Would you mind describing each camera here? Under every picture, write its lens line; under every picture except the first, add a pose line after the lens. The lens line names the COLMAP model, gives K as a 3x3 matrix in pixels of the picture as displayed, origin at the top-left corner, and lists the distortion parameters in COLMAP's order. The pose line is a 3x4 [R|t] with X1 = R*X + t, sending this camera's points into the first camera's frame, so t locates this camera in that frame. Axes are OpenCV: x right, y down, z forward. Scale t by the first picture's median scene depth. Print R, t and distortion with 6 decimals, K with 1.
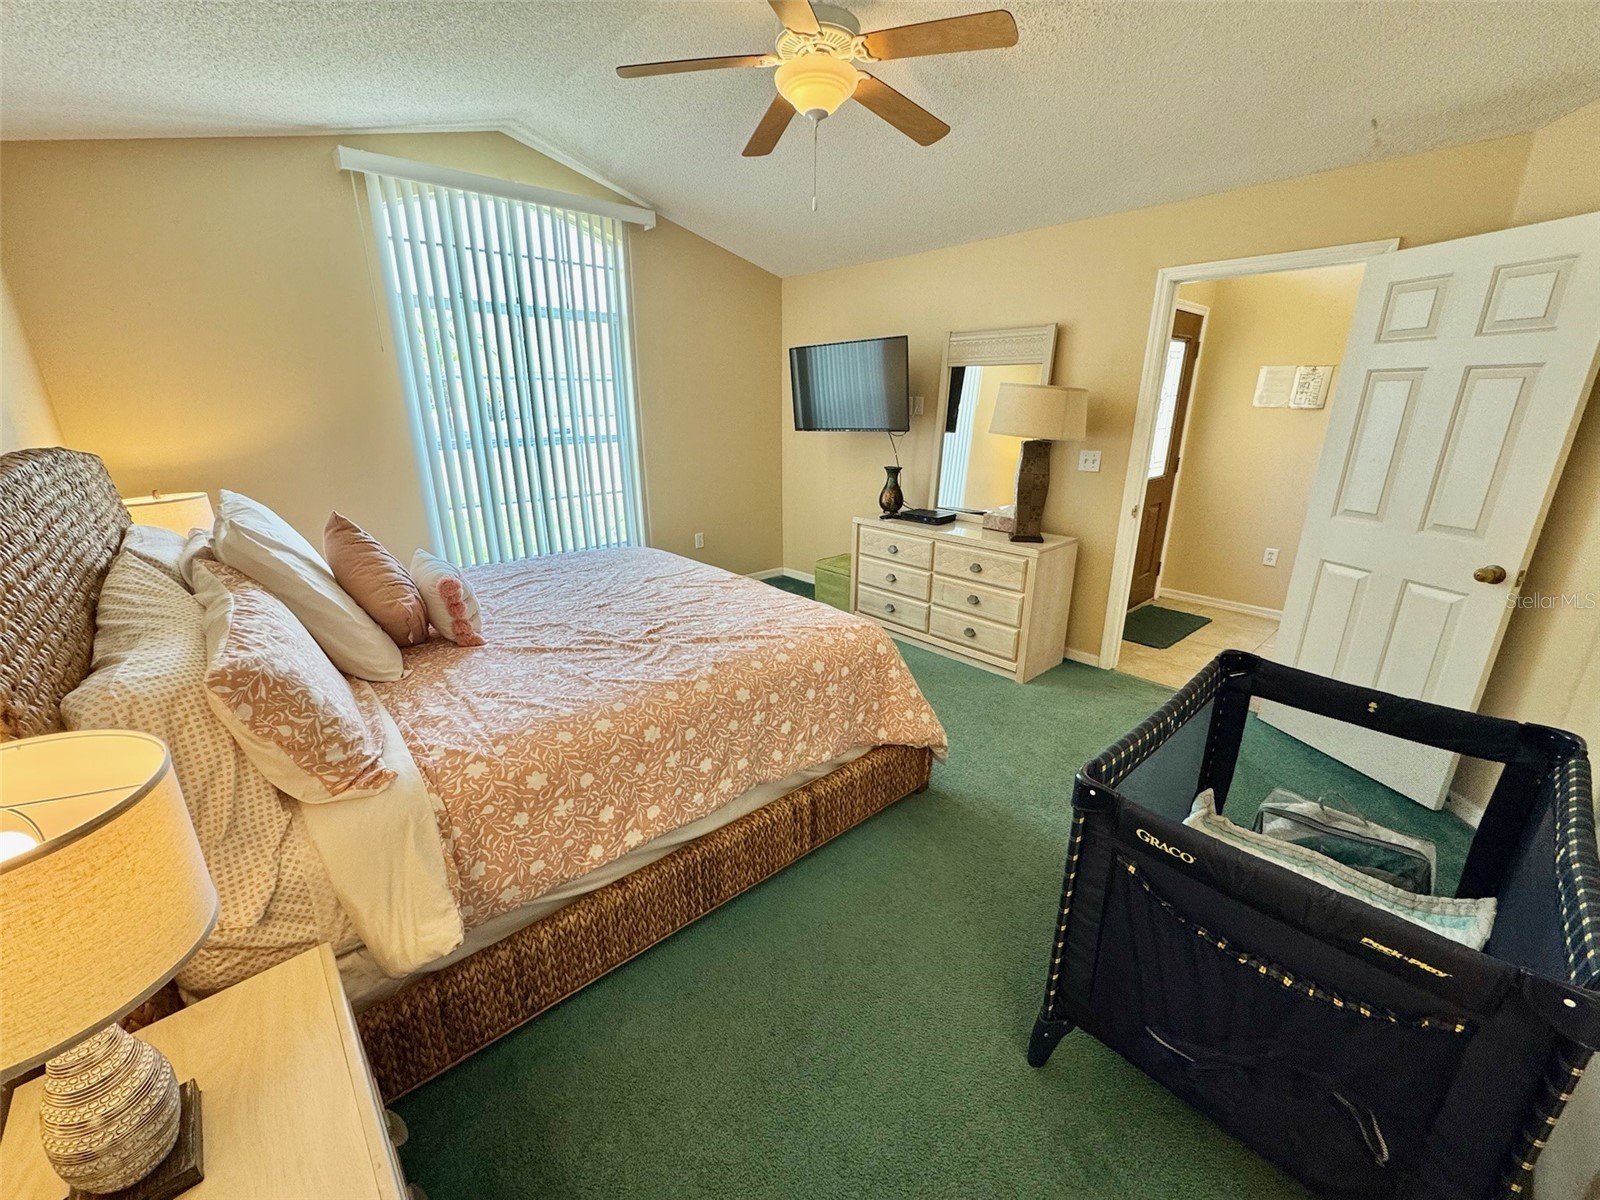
lens RADIAL K [[641.7, 0, 799.0], [0, 641.7, 600.7], [0, 0, 1]] dist [-0.000552, 0.000258]
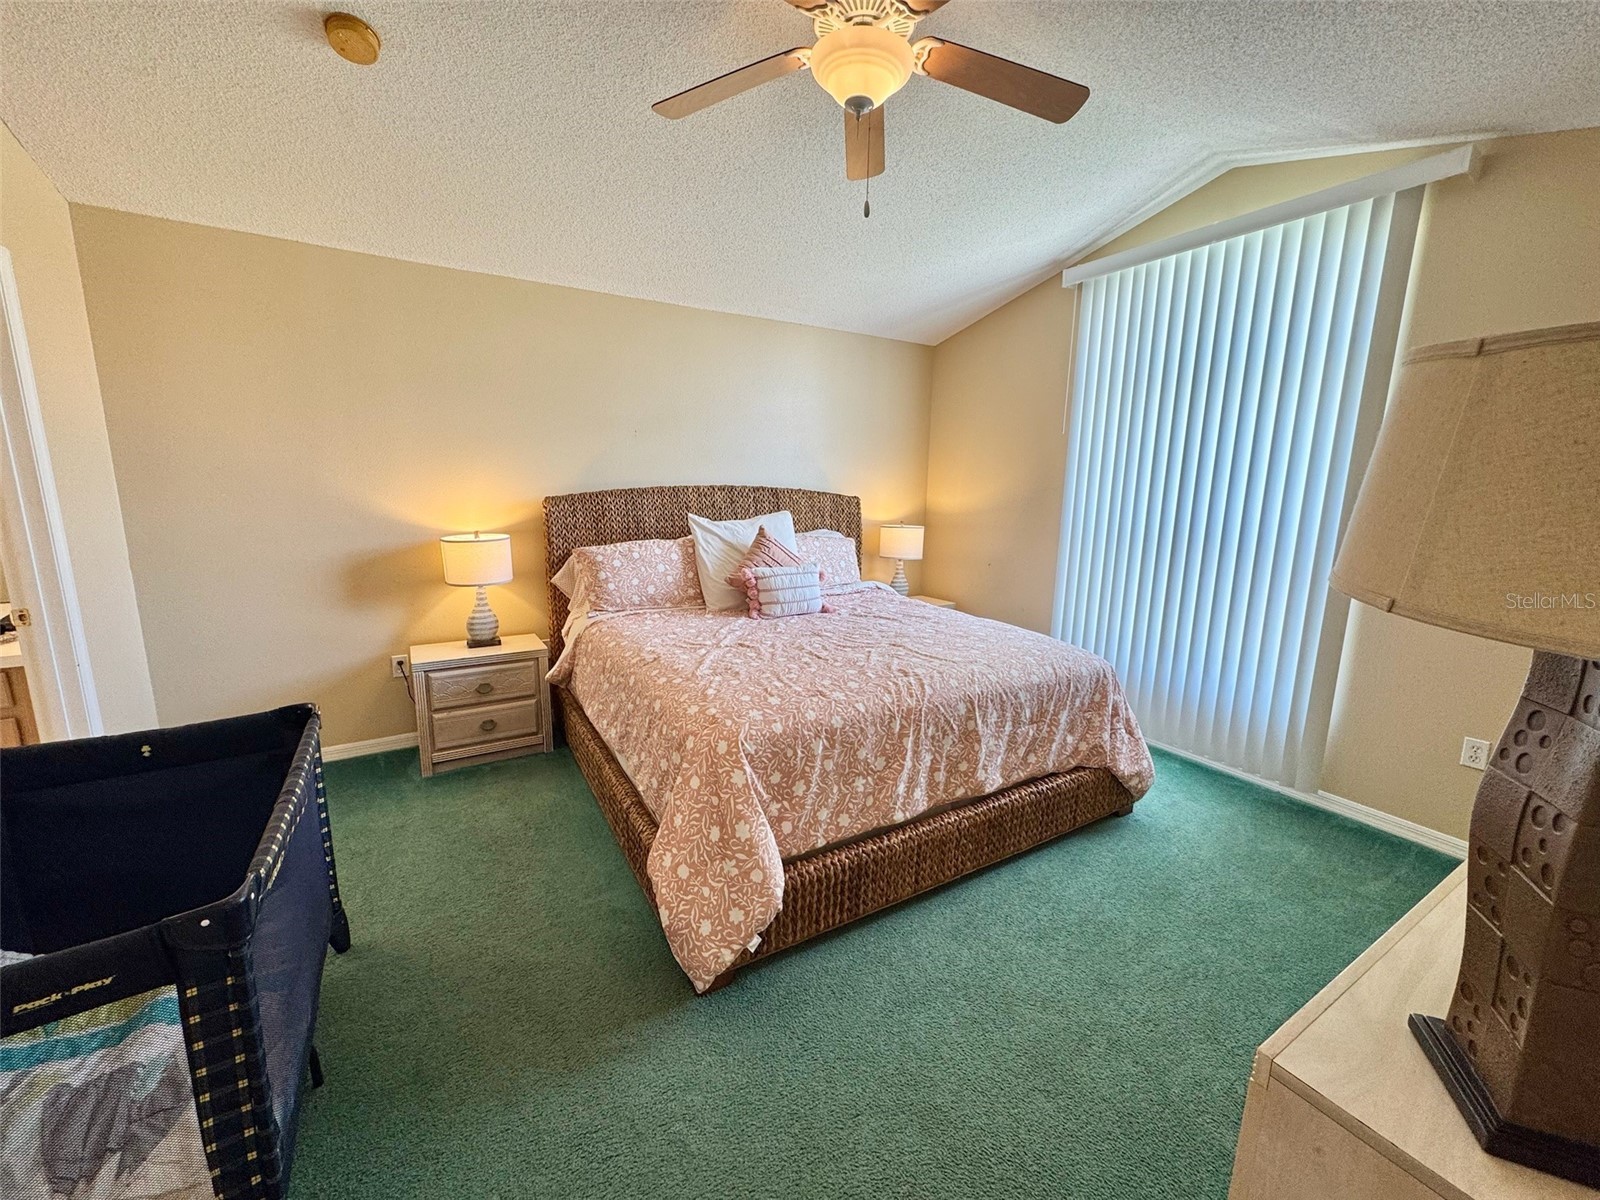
lens RADIAL K [[641.7, 0, 800.0], [0, 641.7, 597.8], [0, 0, 1]] dist [-0.000552, 0.000258]
pose [[-0.200430, 0.165925, -0.965555, 0.713400], [-0.316824, 0.921620, 0.224142, -0.269001], [0.927066, 0.350835, -0.132151, 0.980104]]
